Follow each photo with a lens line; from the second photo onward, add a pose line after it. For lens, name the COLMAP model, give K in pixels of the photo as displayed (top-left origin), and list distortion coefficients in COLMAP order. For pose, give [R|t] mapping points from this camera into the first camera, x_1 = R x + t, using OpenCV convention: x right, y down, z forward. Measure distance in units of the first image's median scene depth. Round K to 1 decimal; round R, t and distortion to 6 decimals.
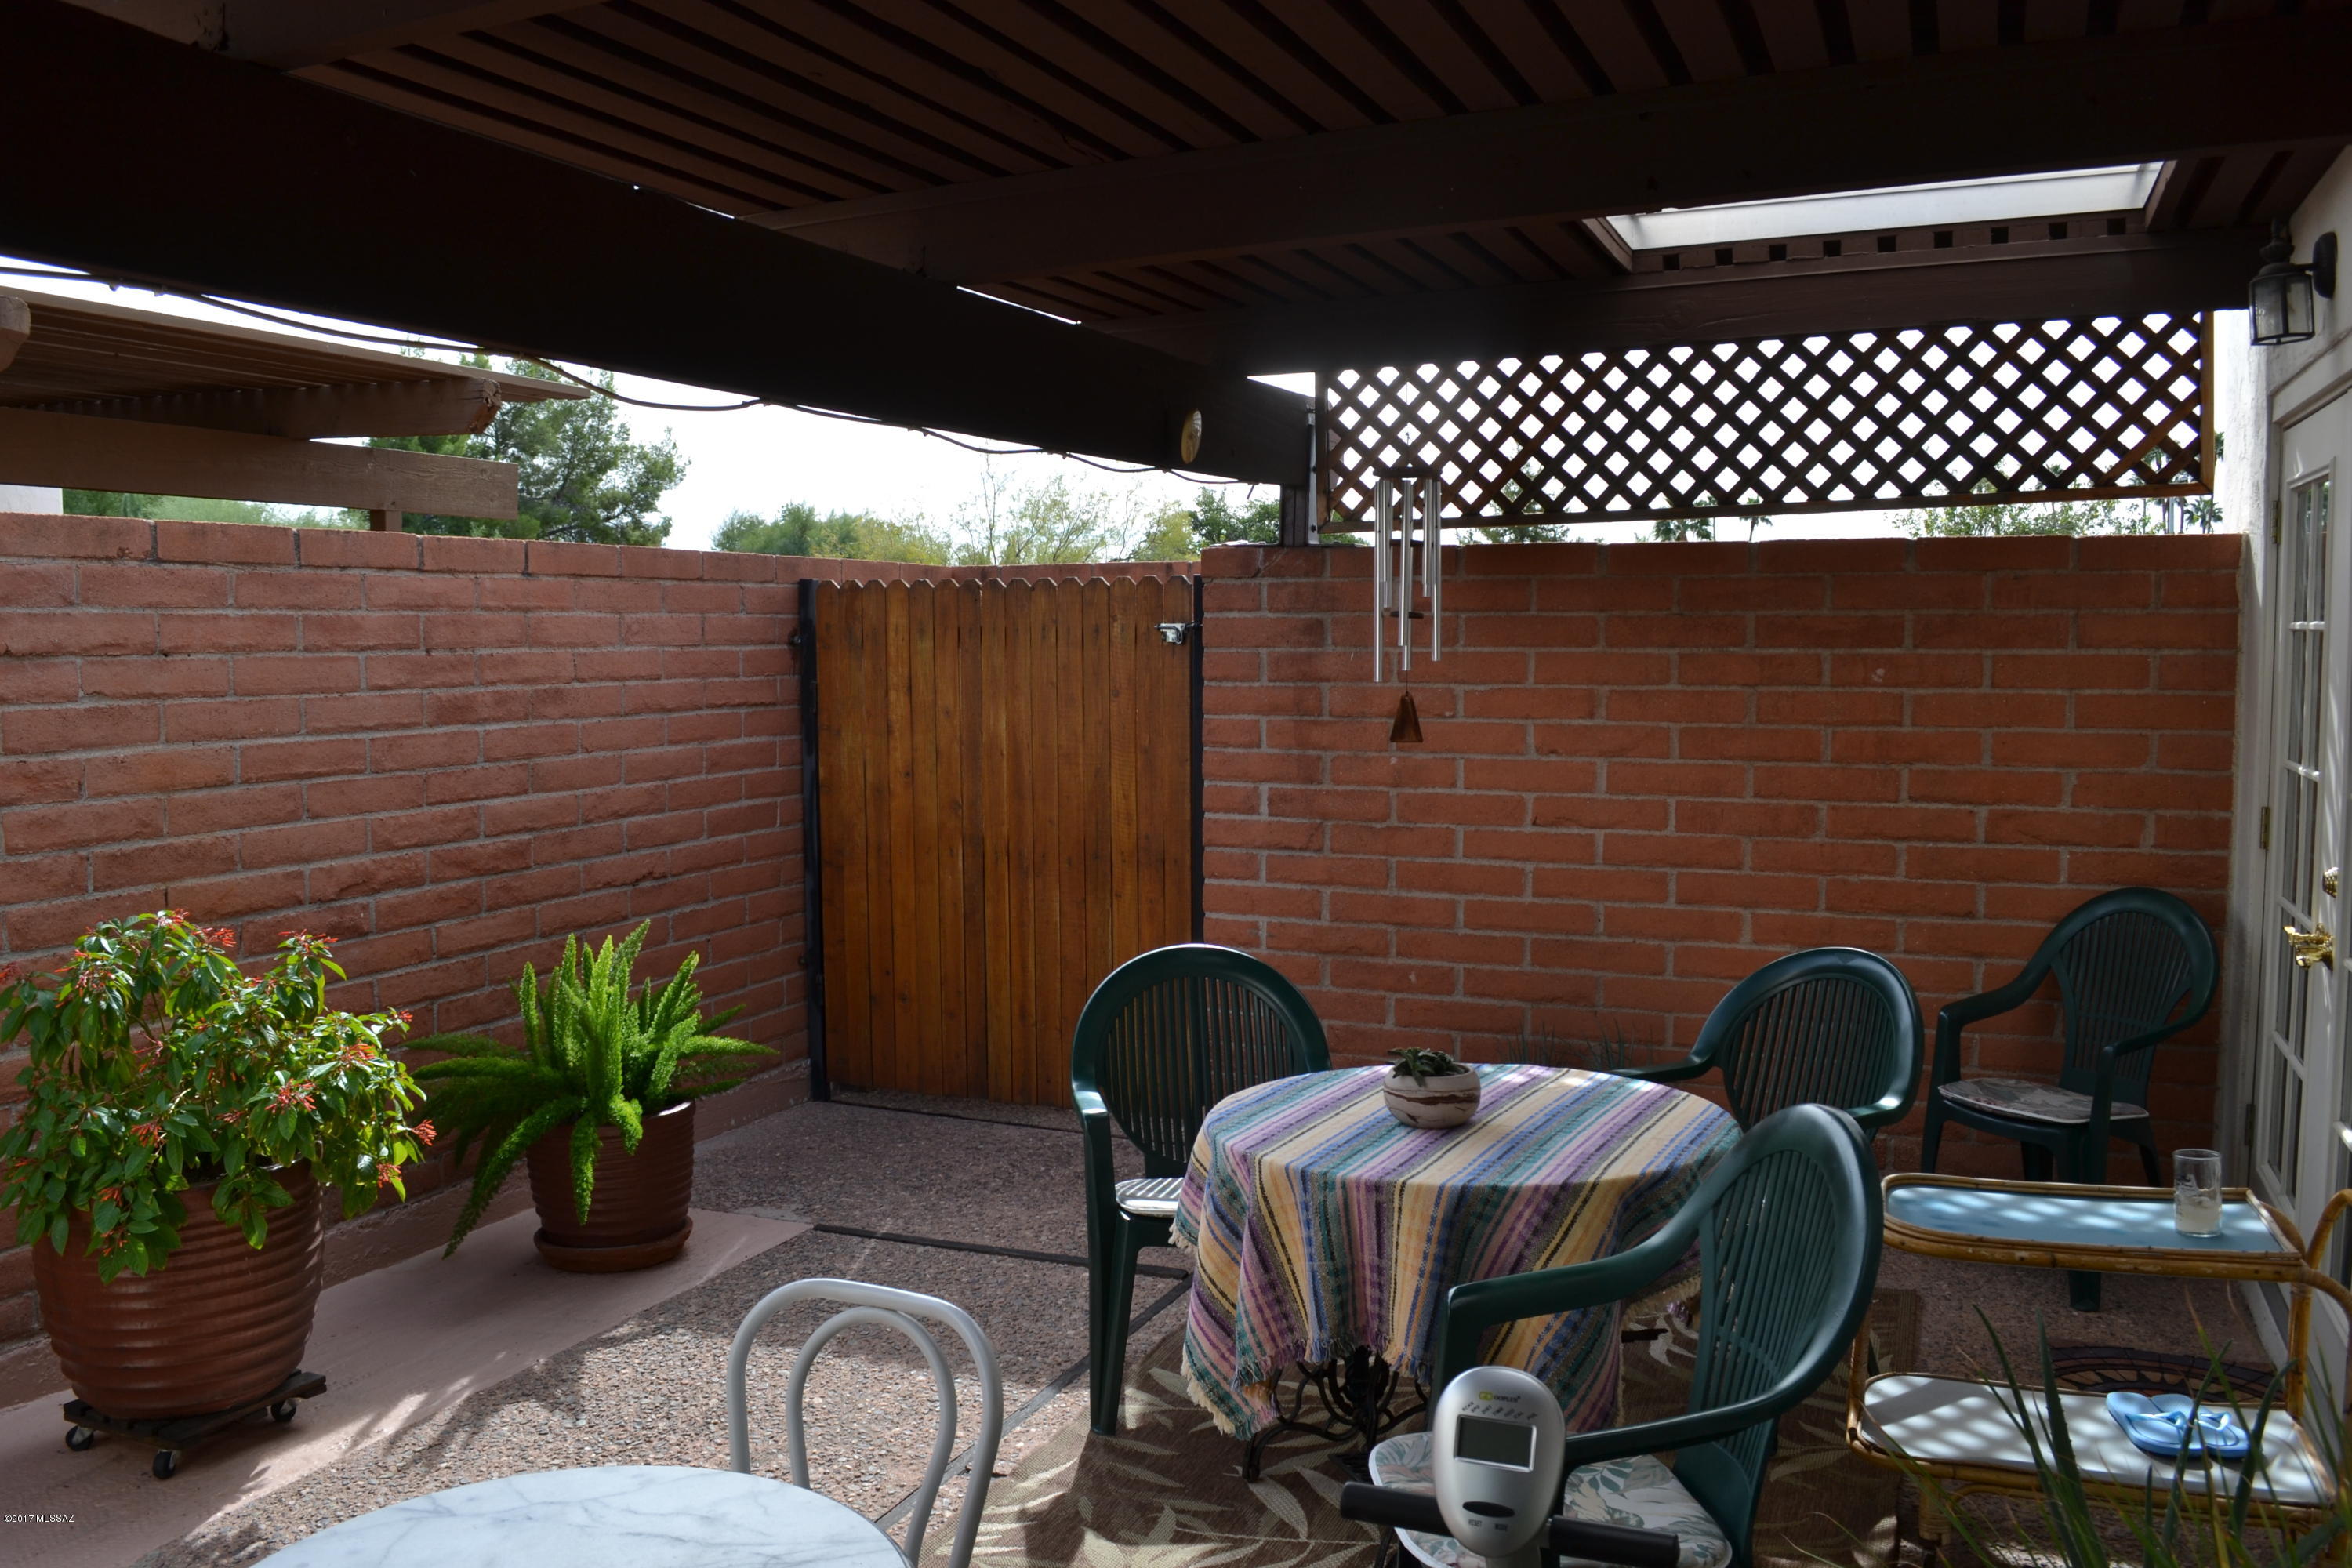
lens RADIAL K [[1897.7, 0, 1183.3], [0, 1897.7, 781.3], [0, 0, 1]] dist [-0.083376, 0.014590]
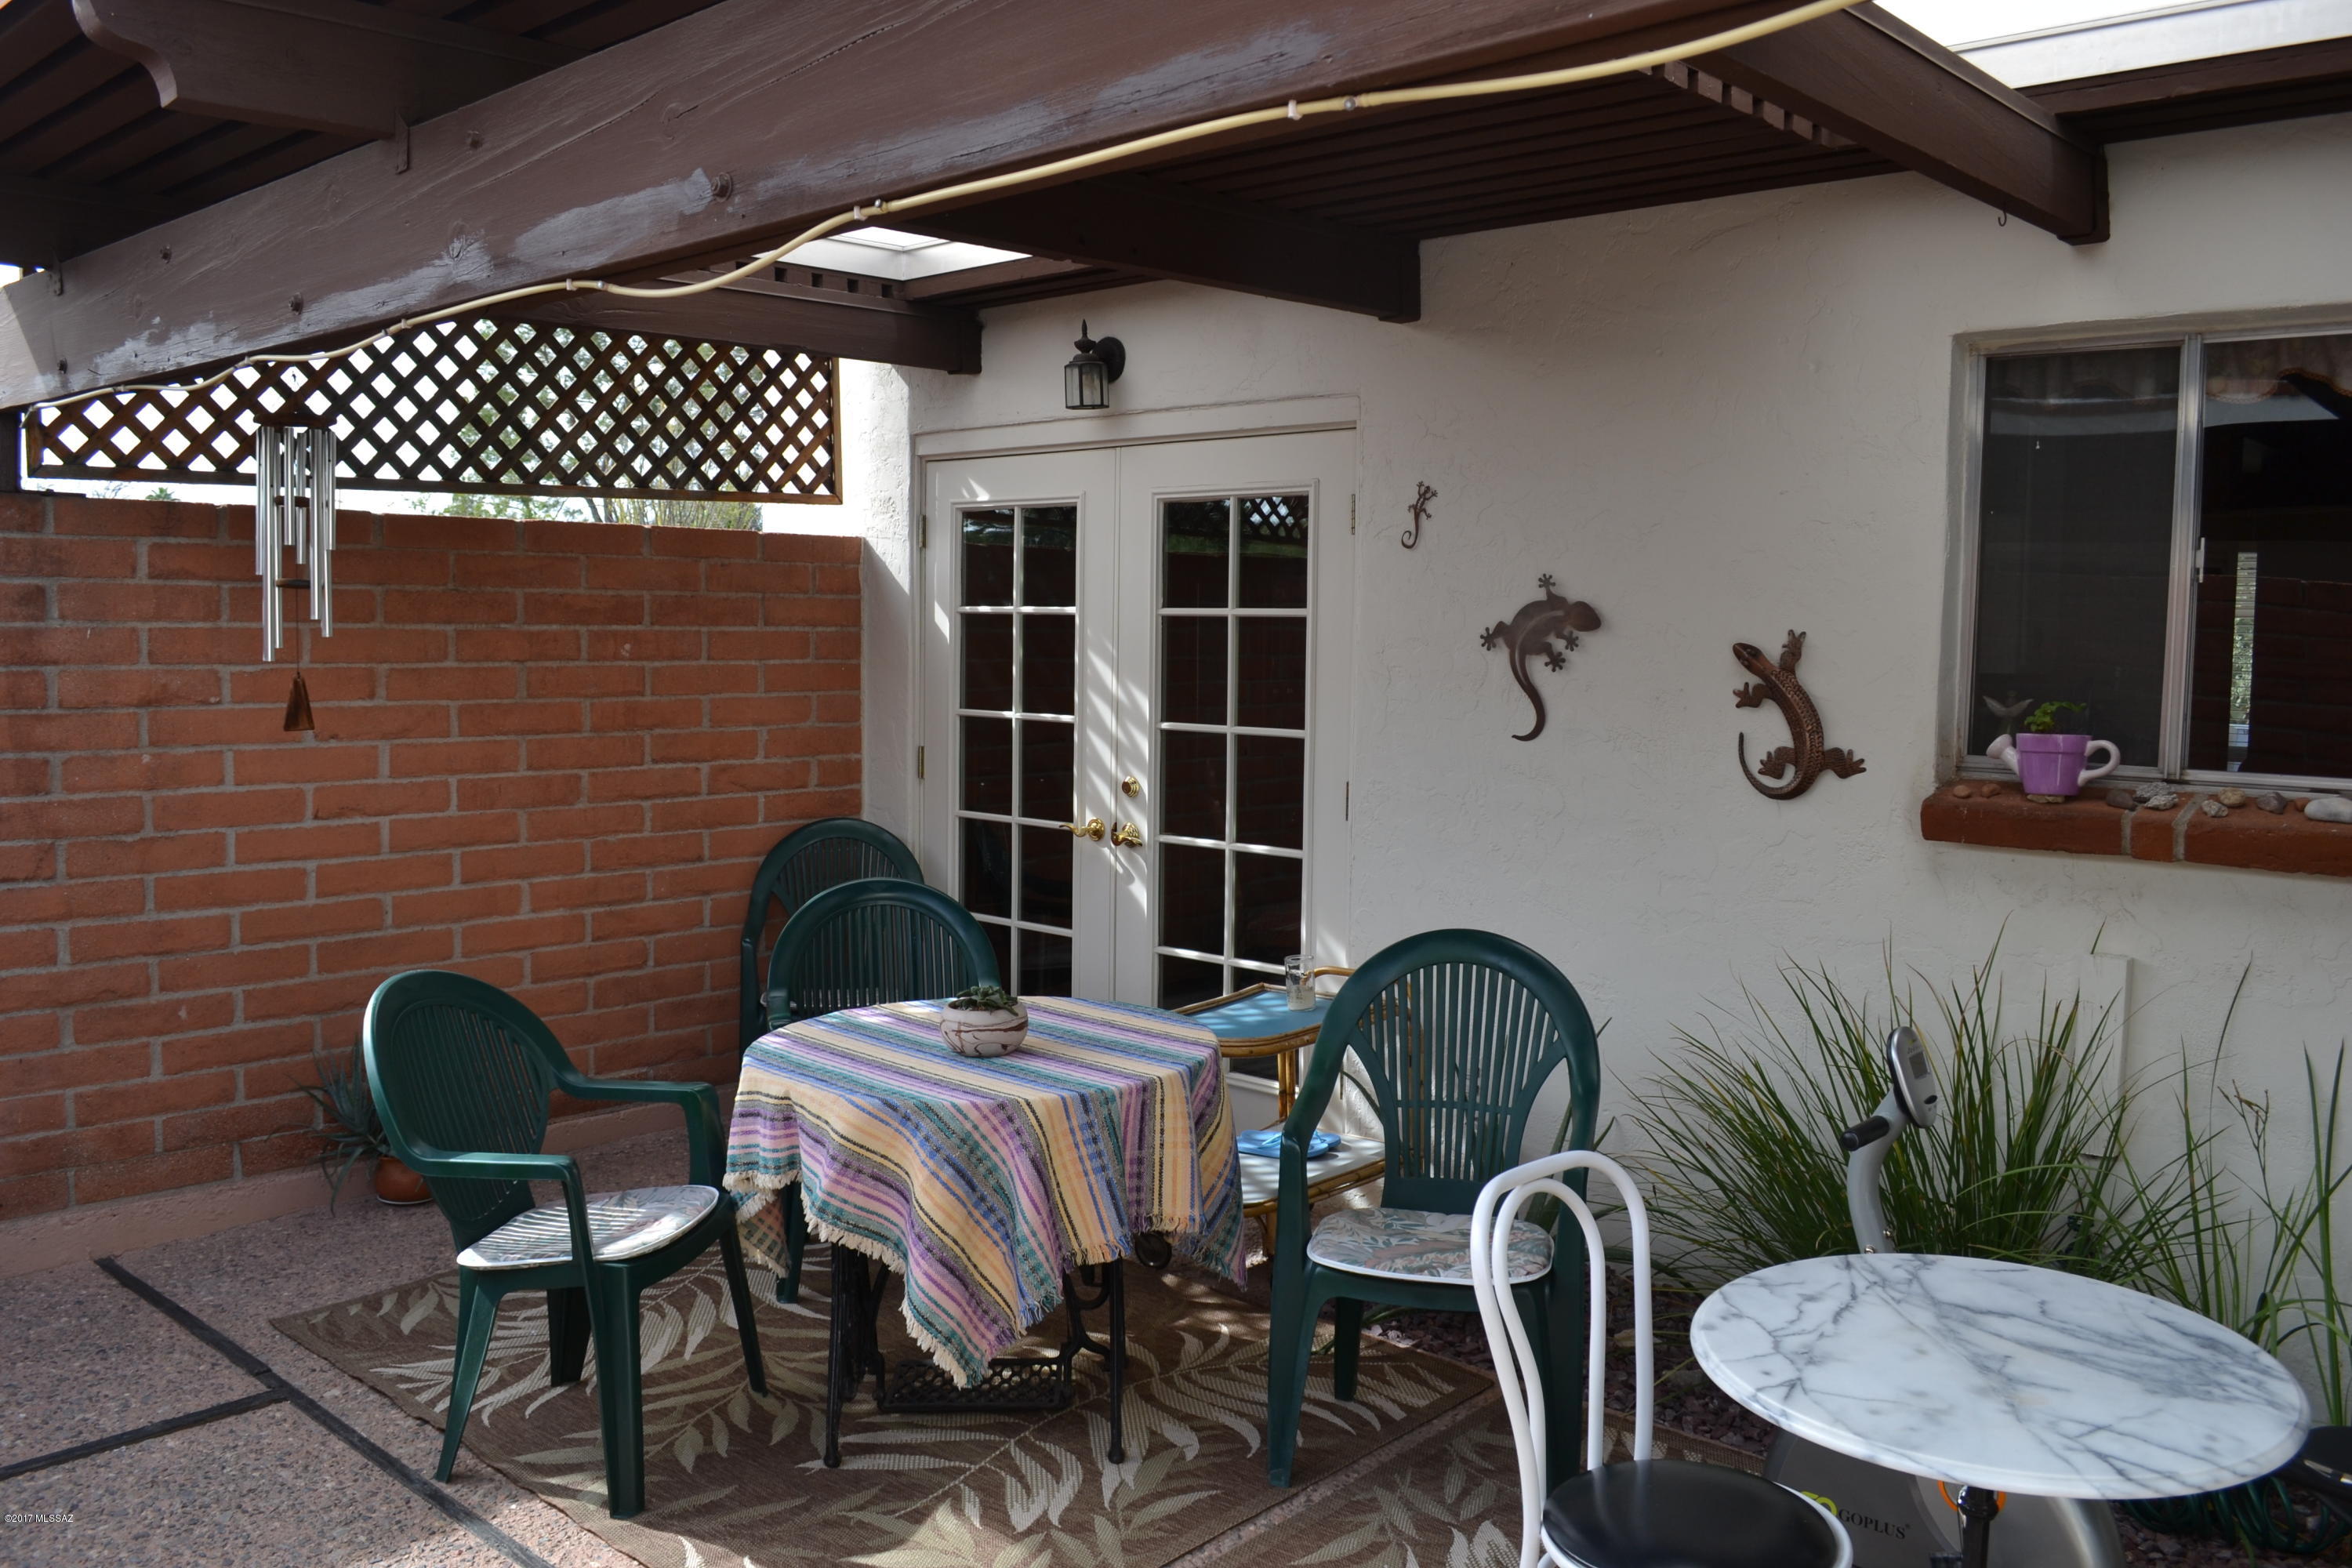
lens RADIAL K [[1915.1, 0, 1118.6], [0, 1915.1, 763.7], [0, 0, 1]] dist [-0.080605, 0.005753]
pose [[0.332511, -0.058106, 0.941308, -0.553332], [0.059883, 0.997387, 0.040415, -0.017235], [-0.941196, 0.042930, 0.335122, 0.342457]]
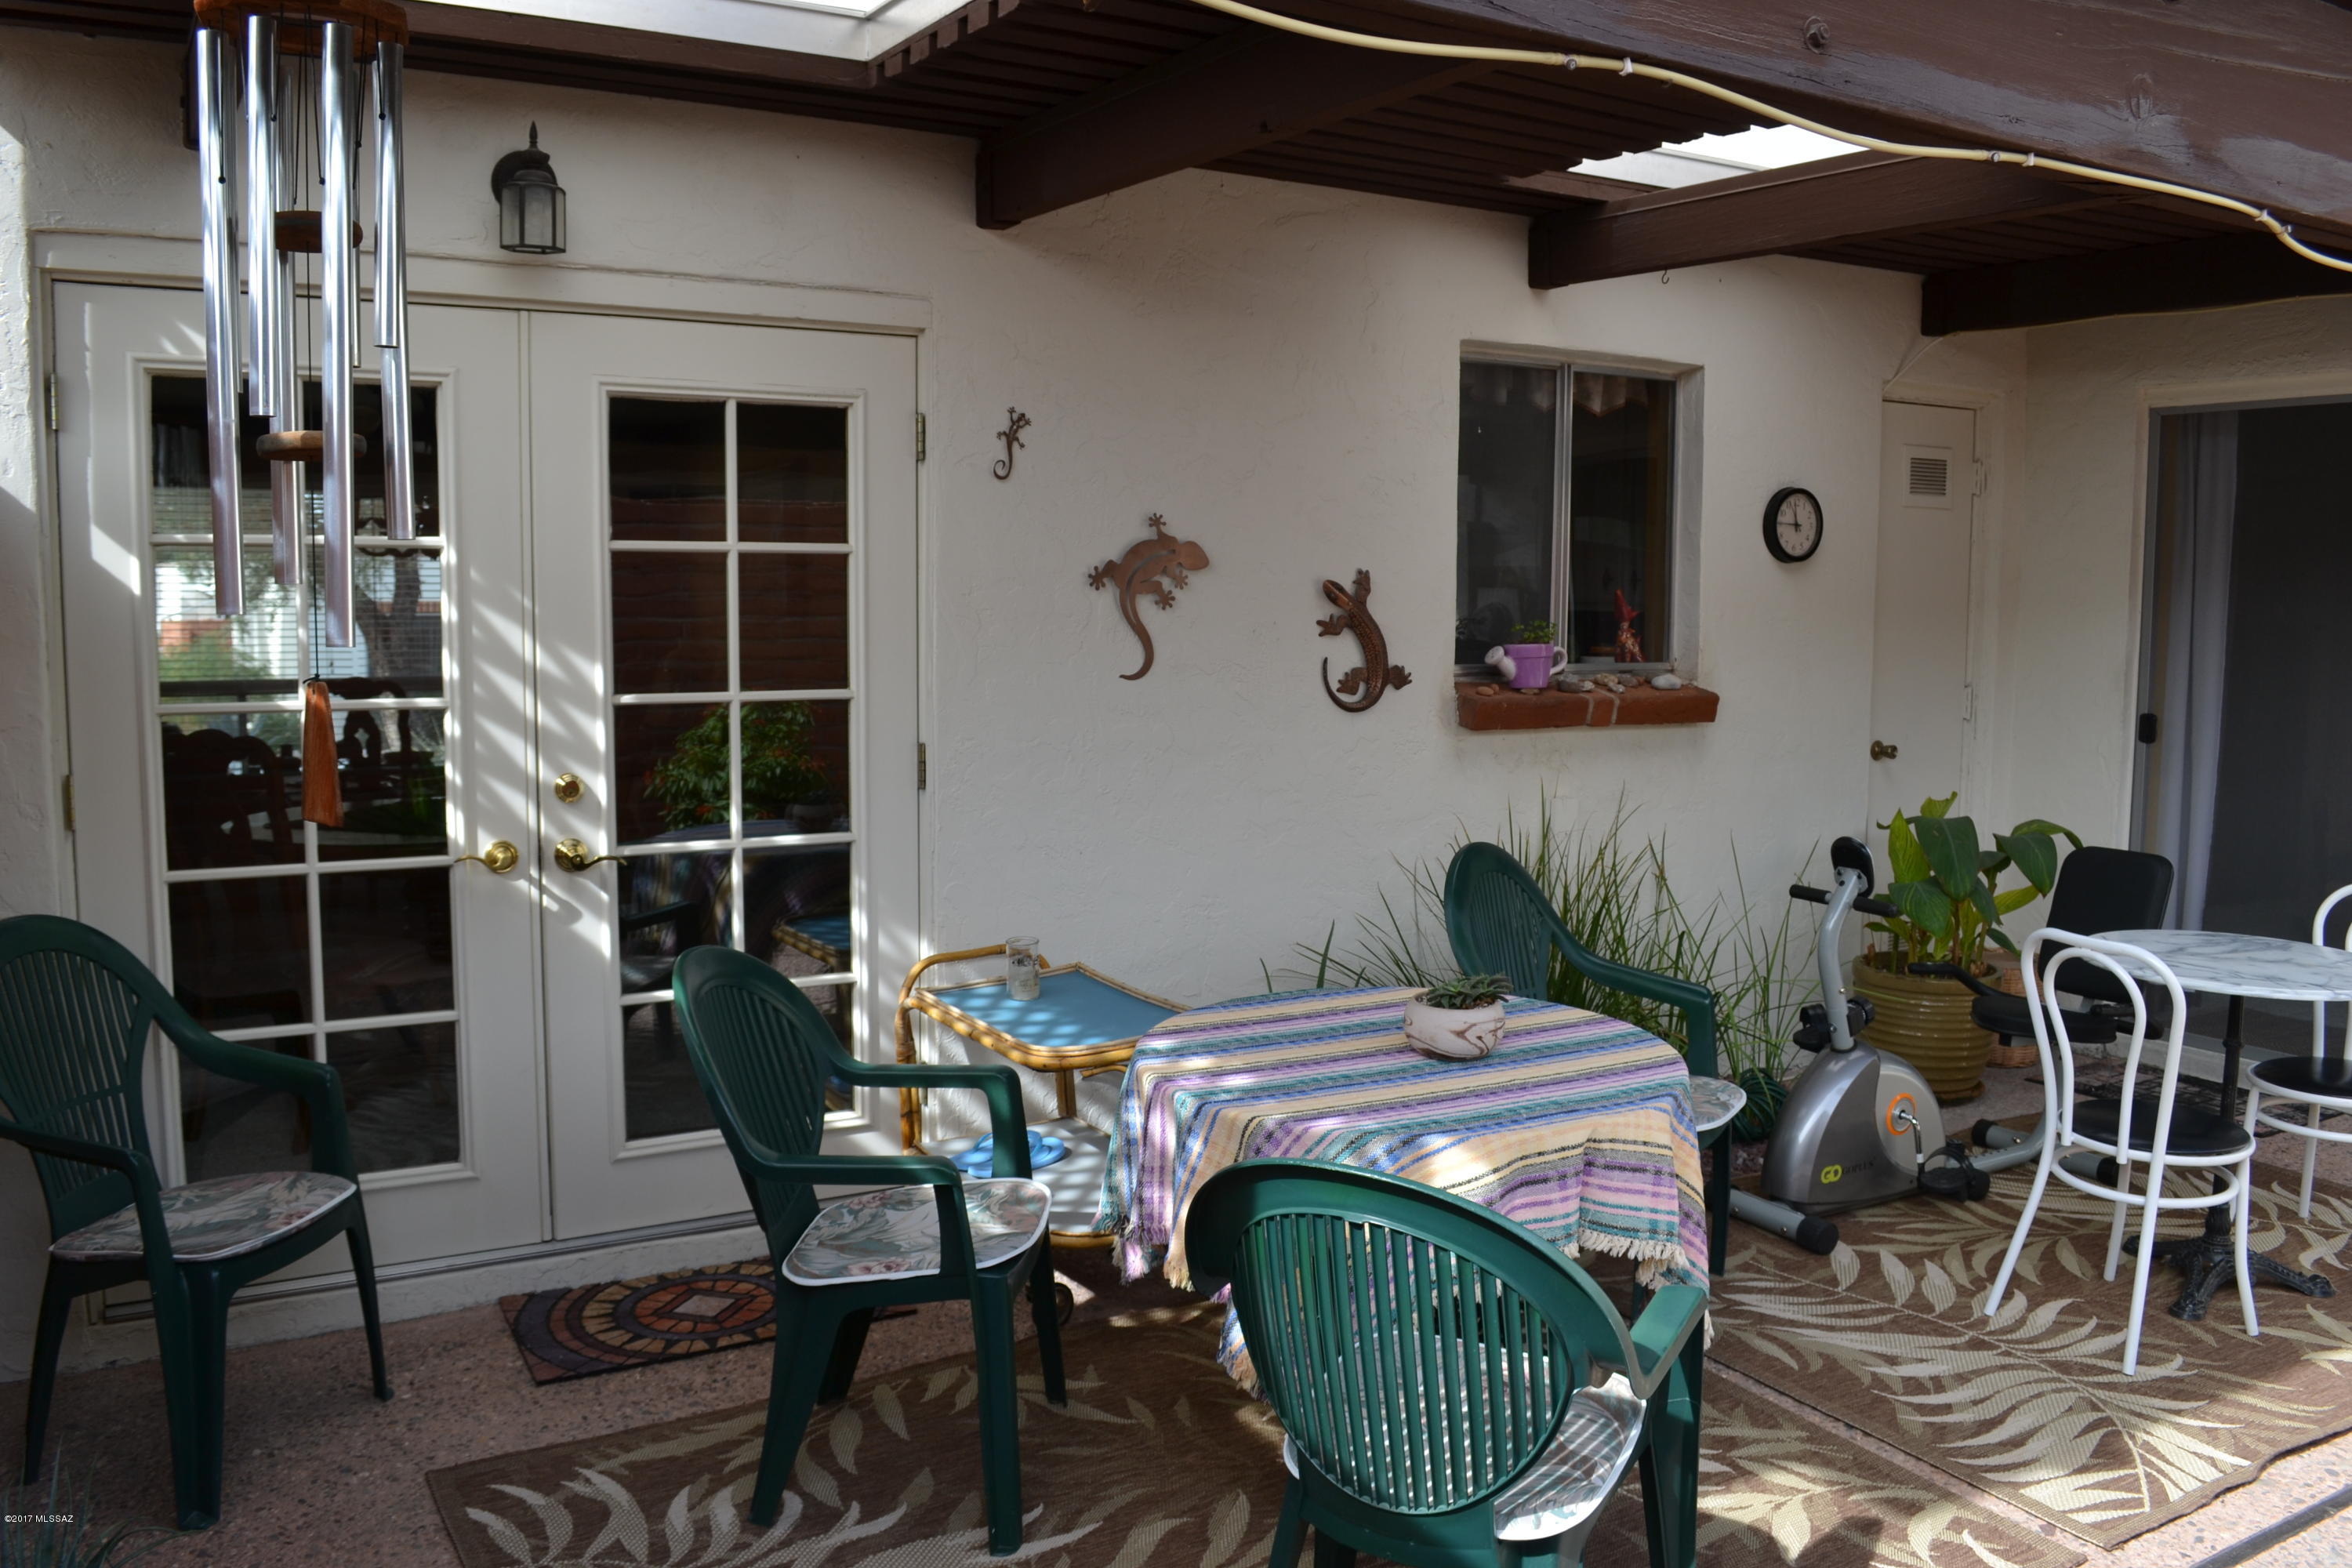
lens RADIAL K [[1897.7, 0, 1183.3], [0, 1897.7, 781.3], [0, 0, 1]] dist [-0.083376, 0.014590]
pose [[-0.820937, -0.062867, 0.567548, -0.185787], [0.039935, 0.985166, 0.166890, -0.079367], [-0.569621, 0.159671, -0.806249, 1.150587]]
